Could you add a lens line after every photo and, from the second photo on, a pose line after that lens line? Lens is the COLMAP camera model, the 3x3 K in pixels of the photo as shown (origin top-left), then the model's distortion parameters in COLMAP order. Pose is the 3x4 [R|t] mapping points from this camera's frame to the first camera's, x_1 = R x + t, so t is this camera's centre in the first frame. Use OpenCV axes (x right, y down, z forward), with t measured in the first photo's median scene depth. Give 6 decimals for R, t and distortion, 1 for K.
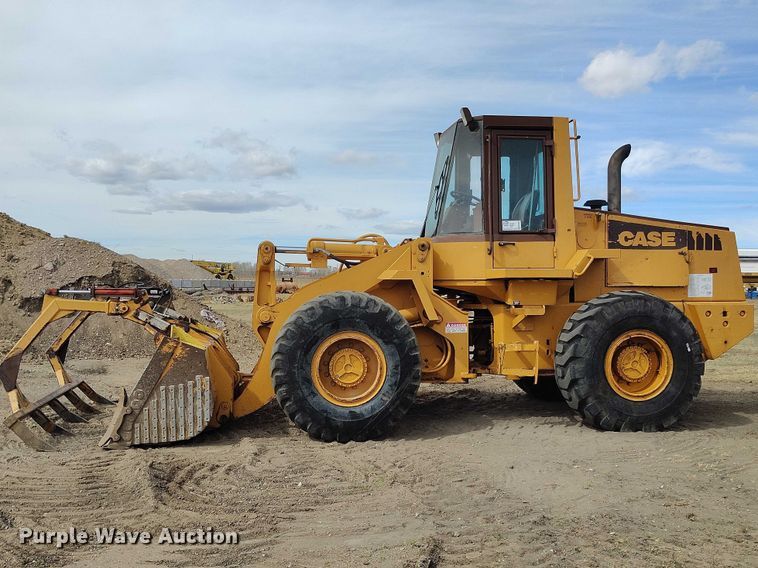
lens RADIAL K [[763.2, 0, 379.0], [0, 763.2, 284.0], [0, 0, 1]] dist [-0.006058, 0.006956]
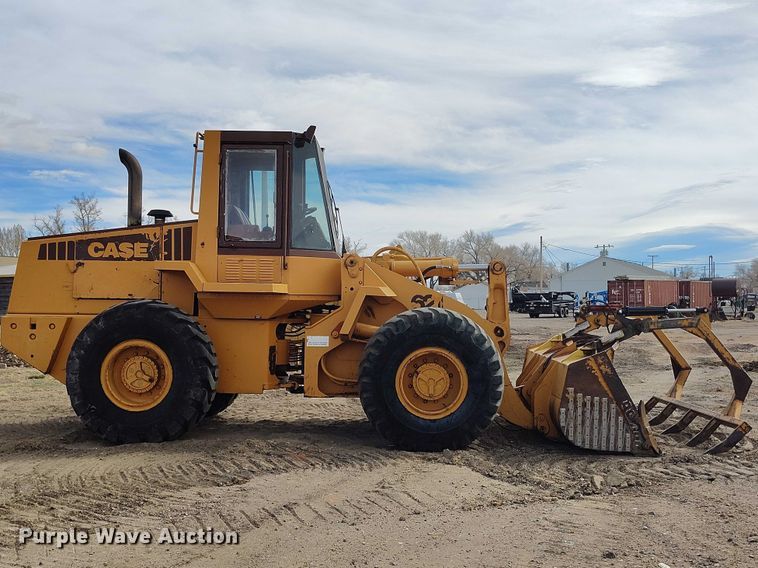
lens RADIAL K [[763.2, 0, 379.0], [0, 763.2, 284.0], [0, 0, 1]] dist [-0.006058, 0.006956]
pose [[0.982990, 0.013786, -0.183144, 0.849083], [-0.016750, 0.999752, -0.014648, -0.005337], [0.182896, 0.017466, 0.982977, 0.075703]]
